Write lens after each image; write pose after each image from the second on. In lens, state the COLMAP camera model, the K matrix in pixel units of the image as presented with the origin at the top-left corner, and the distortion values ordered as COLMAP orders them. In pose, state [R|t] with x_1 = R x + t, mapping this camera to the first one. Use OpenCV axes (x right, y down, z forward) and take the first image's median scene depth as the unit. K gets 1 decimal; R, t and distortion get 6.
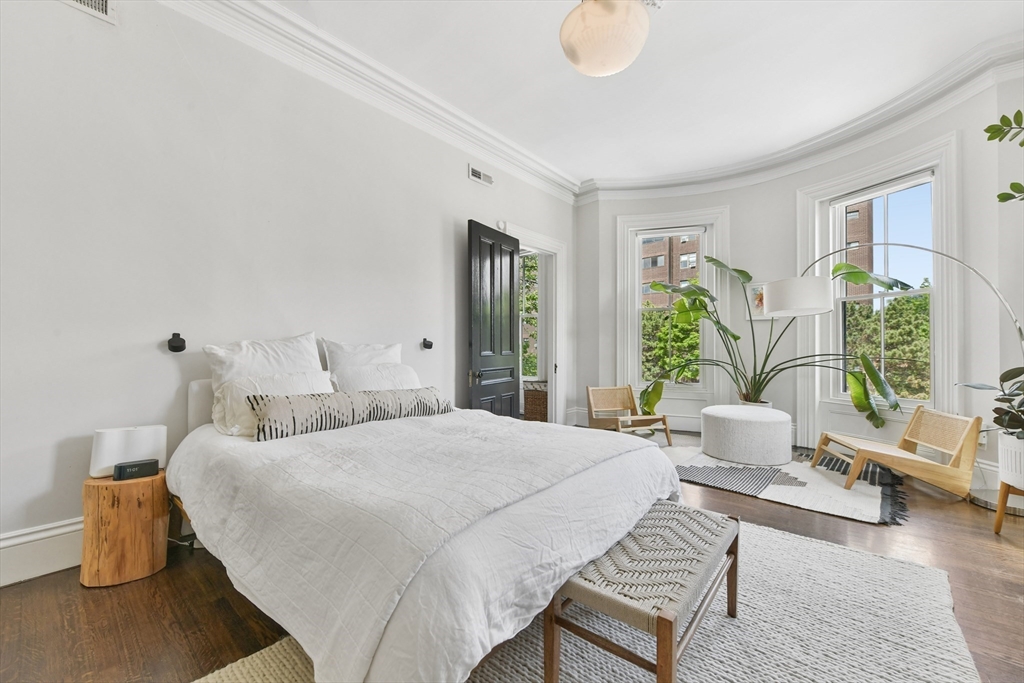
lens RADIAL K [[409.7, 0, 511.8], [0, 409.7, 348.1], [0, 0, 1]] dist [-0.004495, -0.001431]
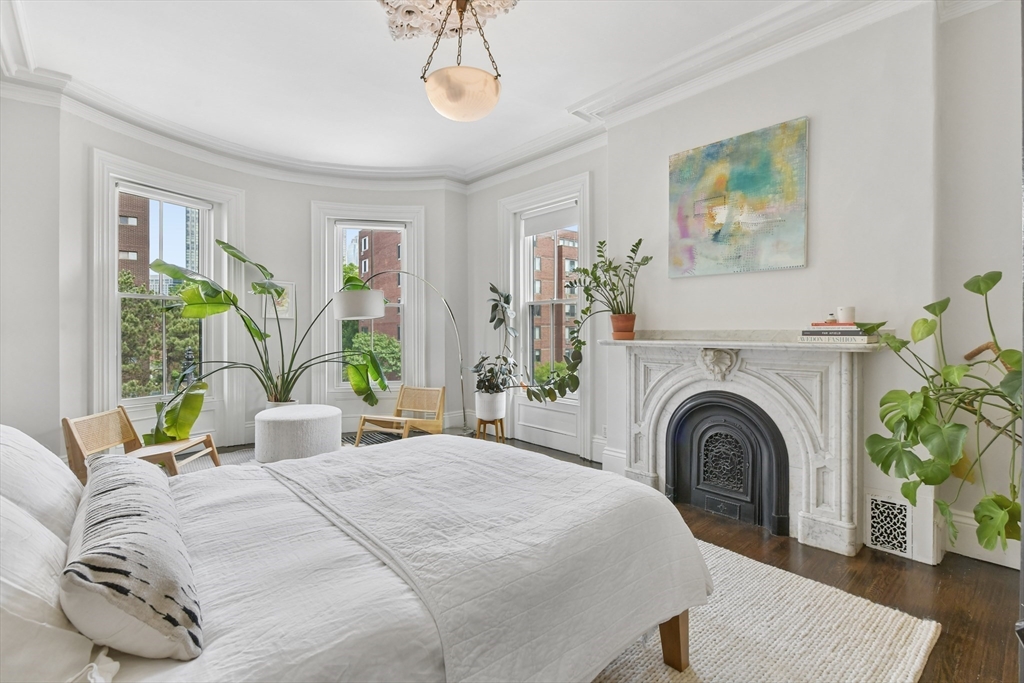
lens RADIAL K [[469.9, 0, 511.9], [0, 469.9, 333.6], [0, 0, 1]] dist [-0.001578, -0.000019]
pose [[0.144840, -0.001854, 0.989453, -0.466391], [0.003635, 0.999992, 0.001342, -0.032633], [-0.989448, 0.003402, 0.144845, 0.290080]]
